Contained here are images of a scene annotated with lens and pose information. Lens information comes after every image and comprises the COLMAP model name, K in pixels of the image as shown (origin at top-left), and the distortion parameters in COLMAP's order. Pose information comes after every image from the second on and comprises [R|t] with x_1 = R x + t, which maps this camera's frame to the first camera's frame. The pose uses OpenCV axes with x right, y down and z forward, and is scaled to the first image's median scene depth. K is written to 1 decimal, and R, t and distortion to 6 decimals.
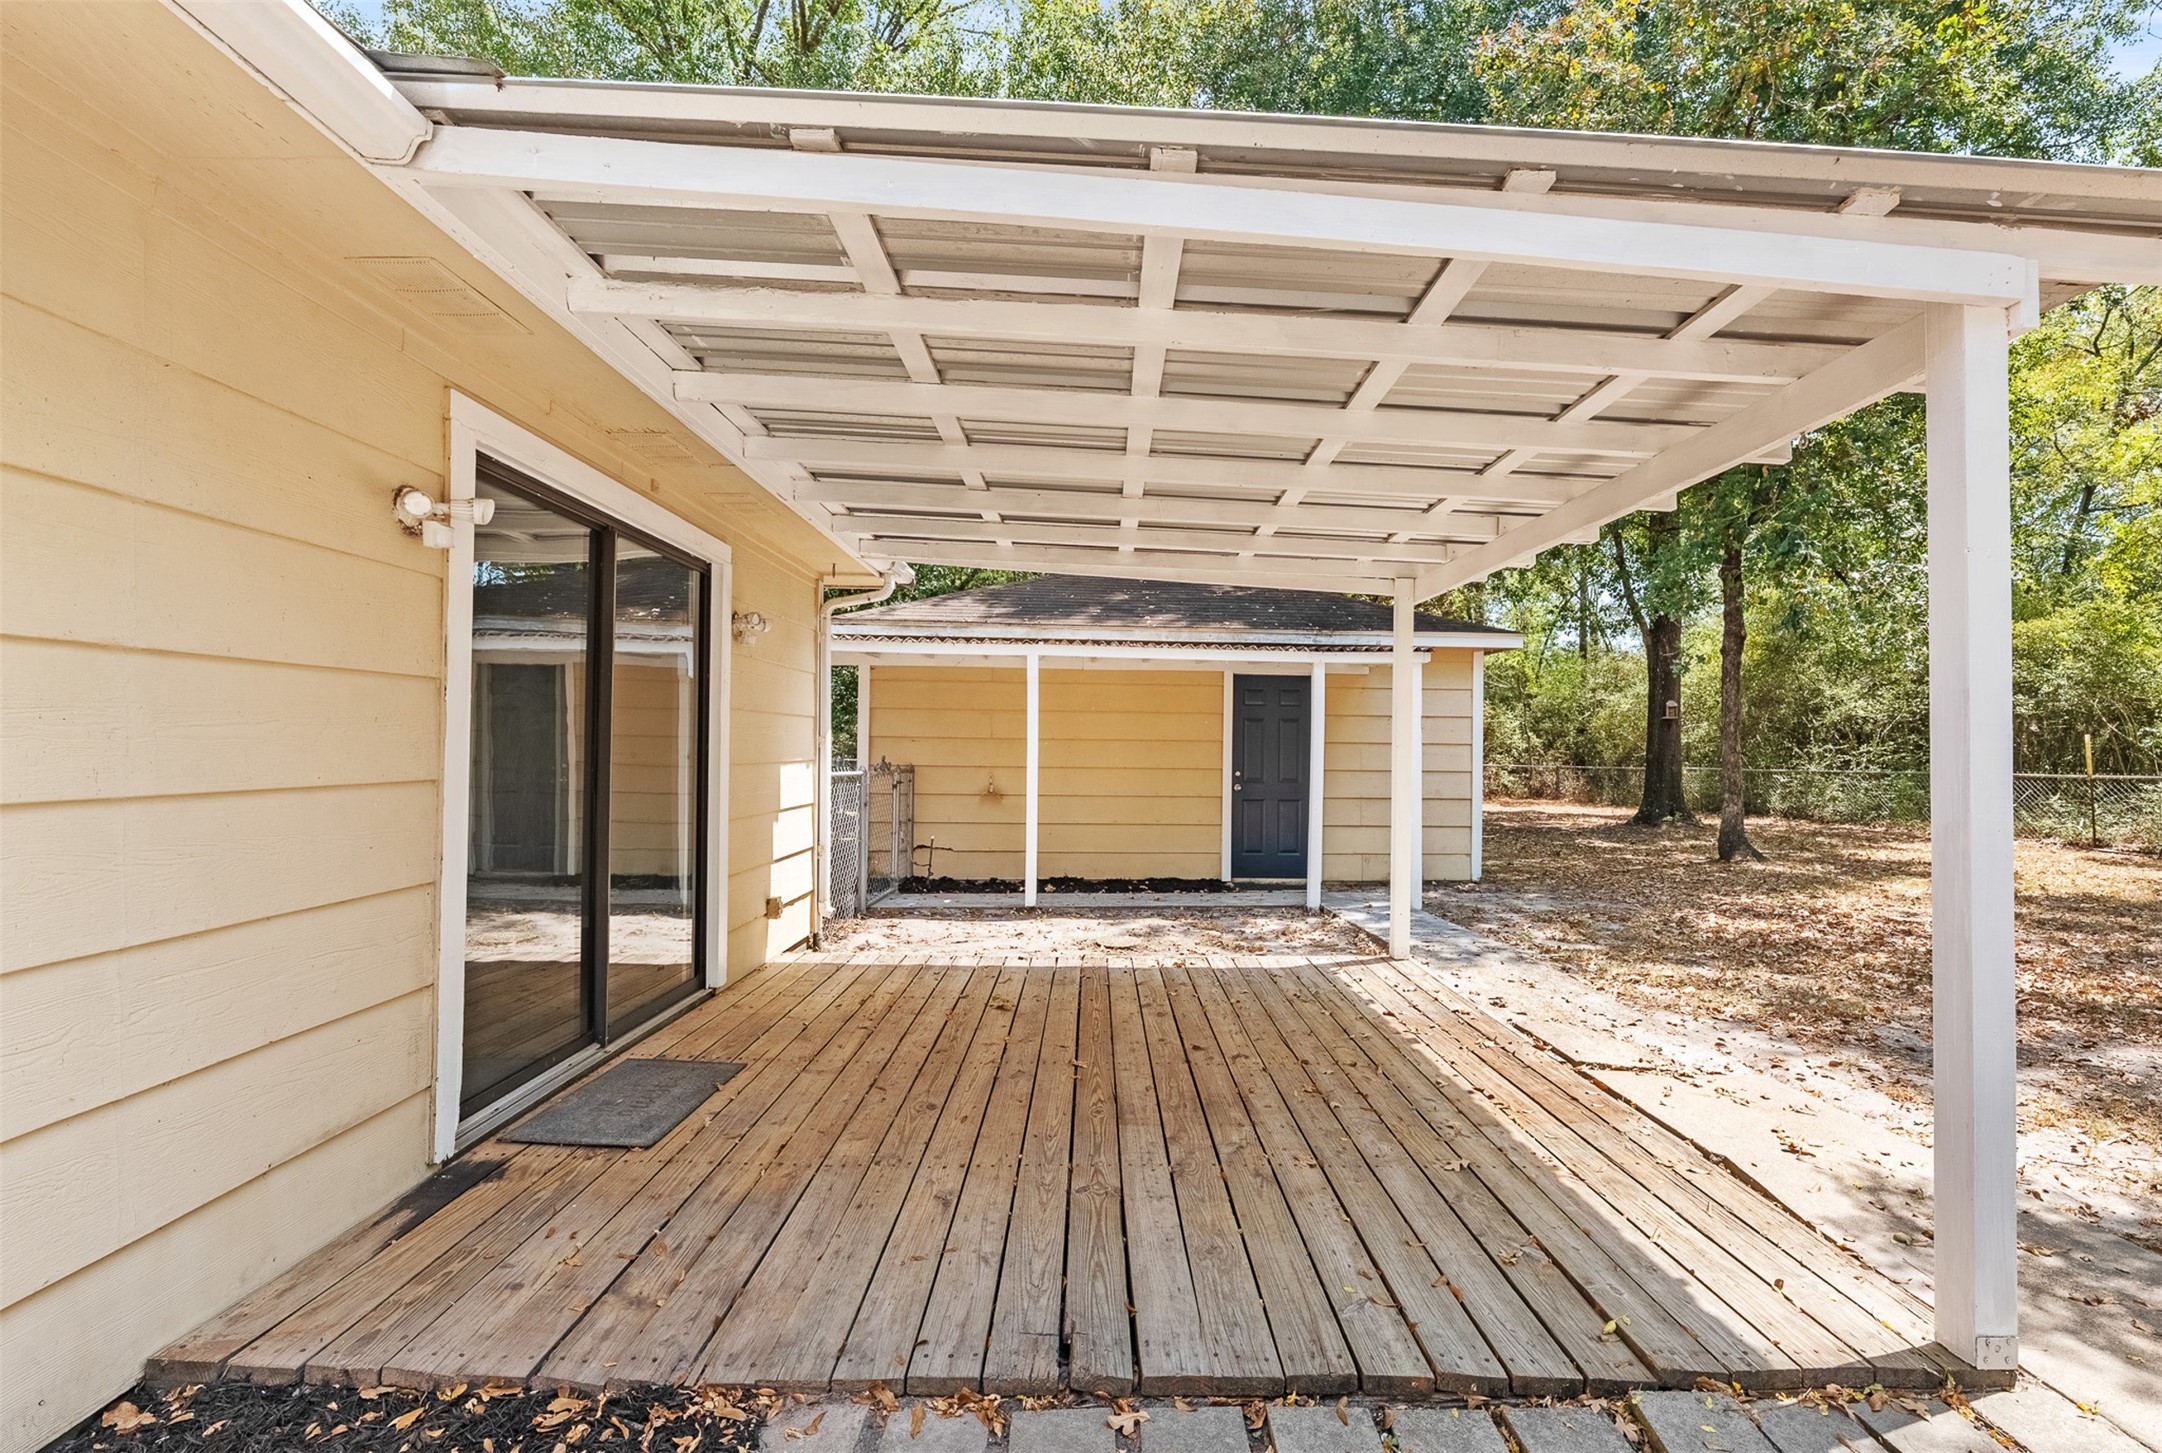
lens RADIAL K [[897.4, 0, 1081.0], [0, 897.4, 726.5], [0, 0, 1]] dist [-0.000715, -0.000082]
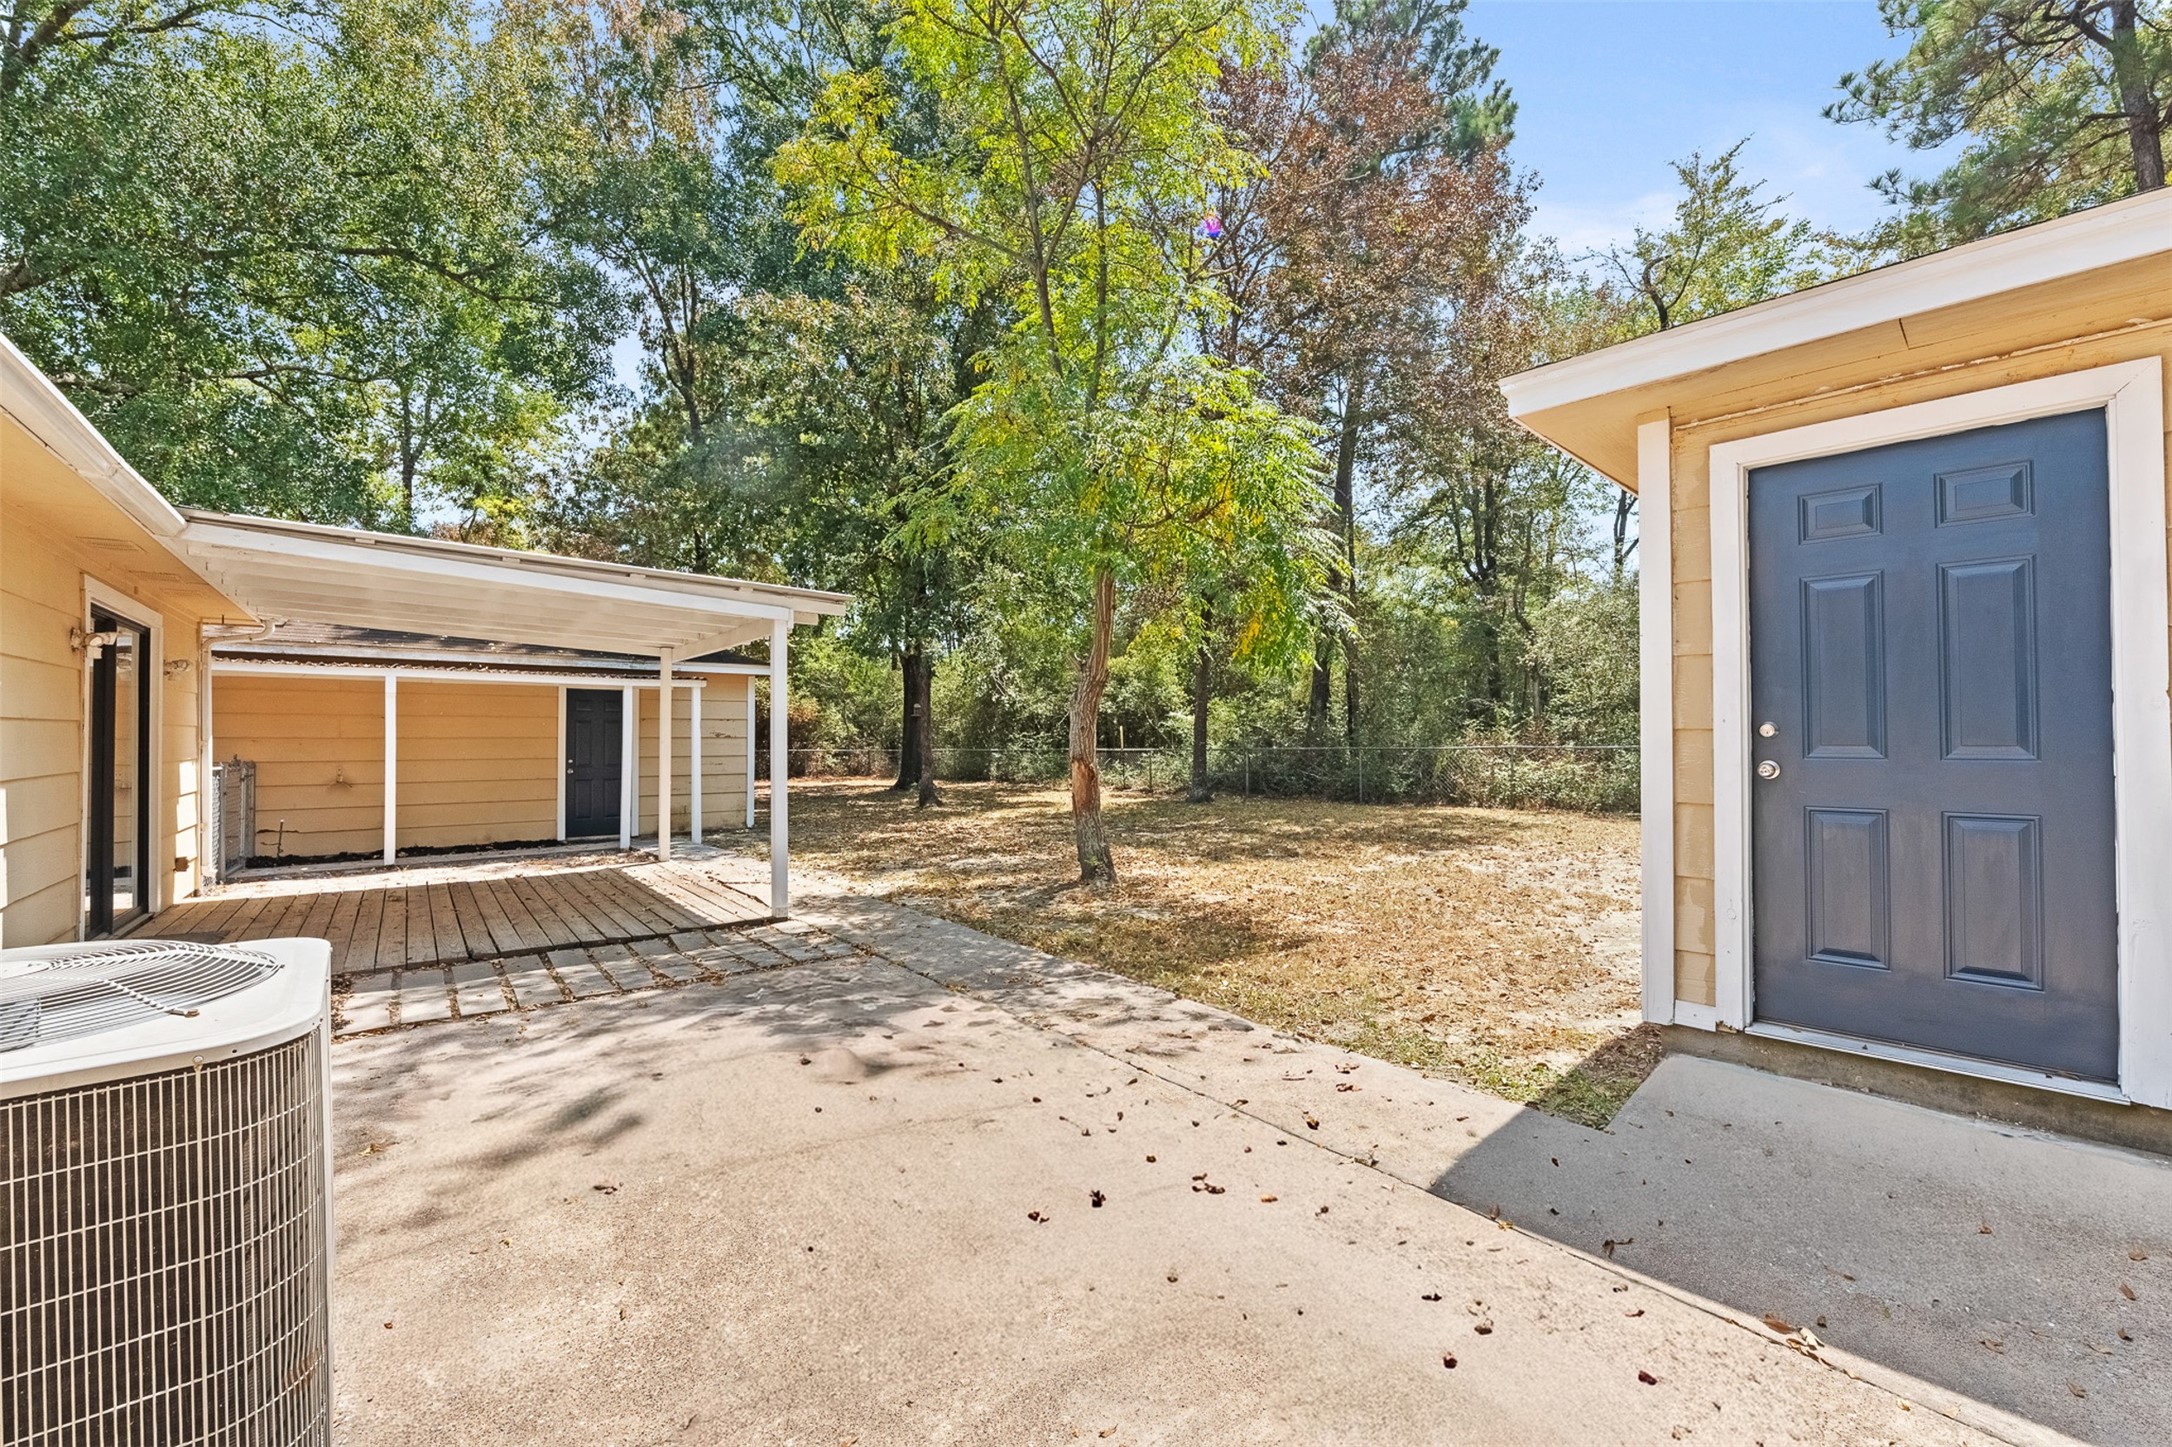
lens RADIAL K [[914.0, 0, 1098.7], [0, 914.0, 722.1], [0, 0, 1]] dist [-0.011532, 0.000175]
pose [[0.783924, -0.002939, 0.620849, -0.063867], [-0.003586, 0.999951, 0.009262, -0.026324], [-0.620846, -0.009487, 0.783875, -0.675363]]
